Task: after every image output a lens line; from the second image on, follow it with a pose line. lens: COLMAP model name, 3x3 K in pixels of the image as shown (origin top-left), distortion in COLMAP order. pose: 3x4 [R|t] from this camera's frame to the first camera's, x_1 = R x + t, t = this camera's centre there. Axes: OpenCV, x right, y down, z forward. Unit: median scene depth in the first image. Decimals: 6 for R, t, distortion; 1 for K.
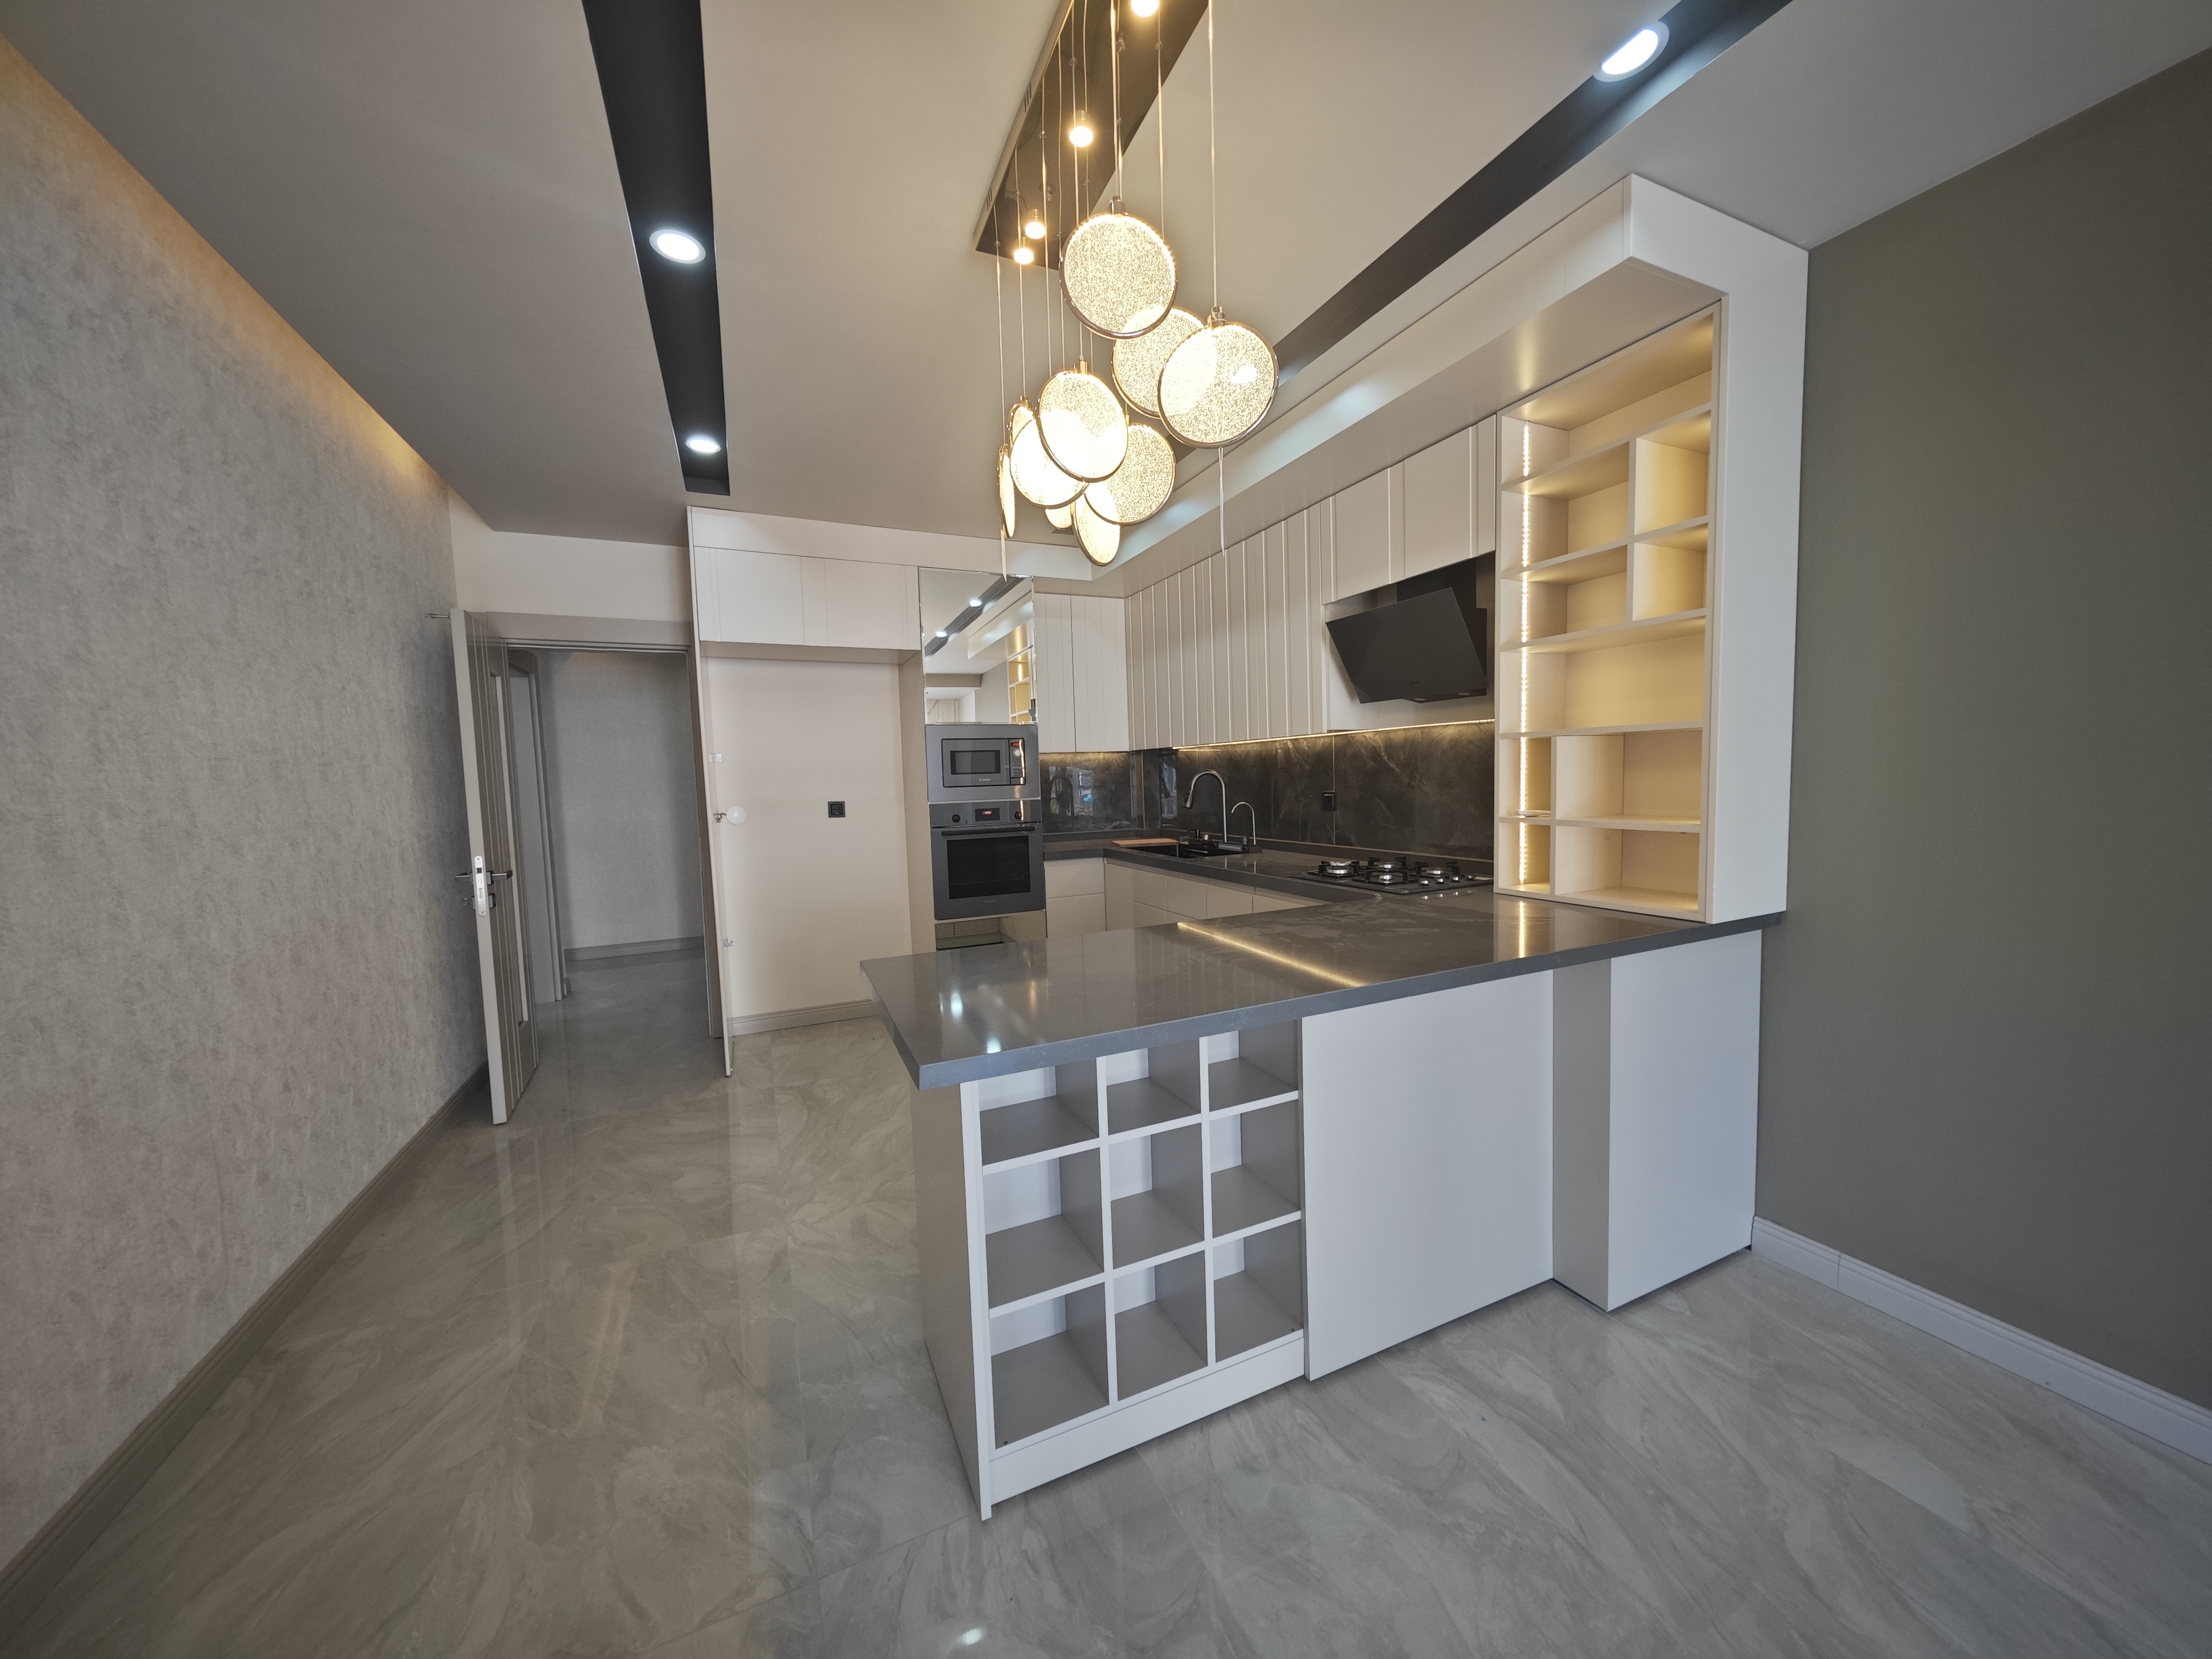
lens RADIAL K [[783.5, 0, 1106.3], [0, 783.5, 831.1], [0, 0, 1]] dist [-0.000948, 0.000515]
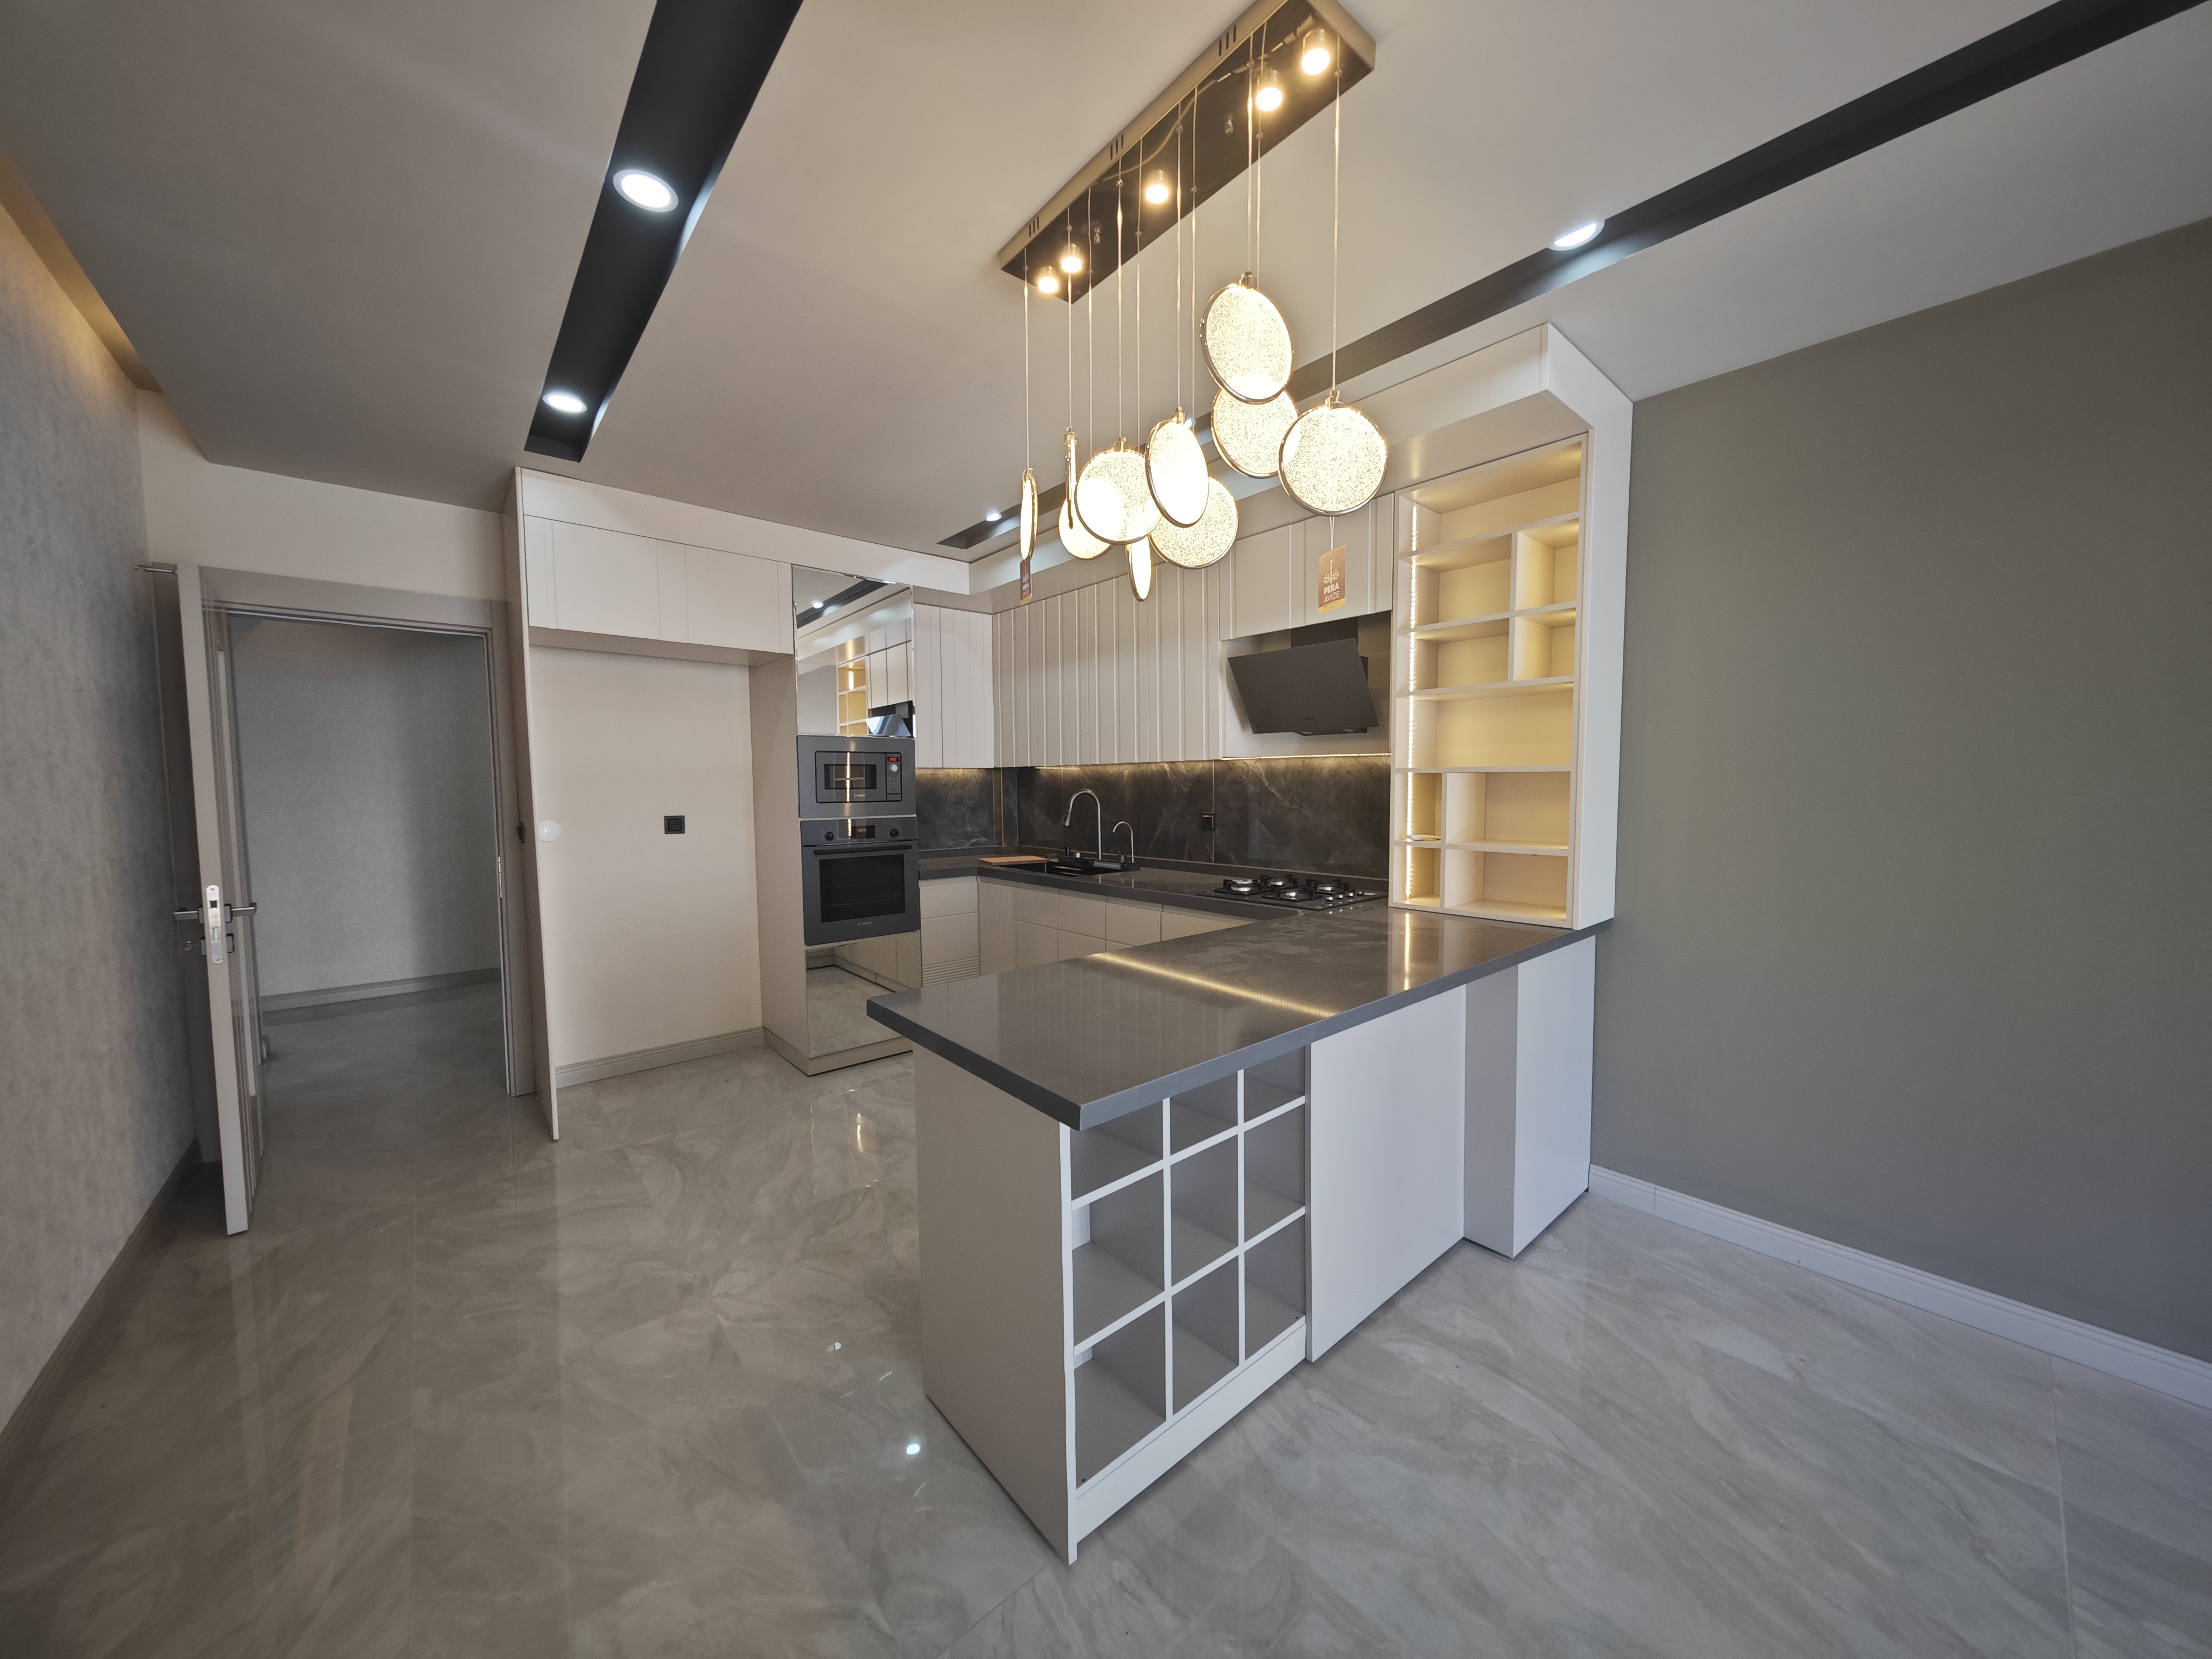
lens RADIAL K [[783.5, 0, 1105.4], [0, 783.5, 831.5], [0, 0, 1]] dist [-0.000948, 0.000515]
pose [[0.958691, 0.005527, 0.284396, -0.185877], [-0.001296, 0.999886, -0.015064, -0.010972], [-0.284447, 0.014074, 0.958589, 0.015393]]
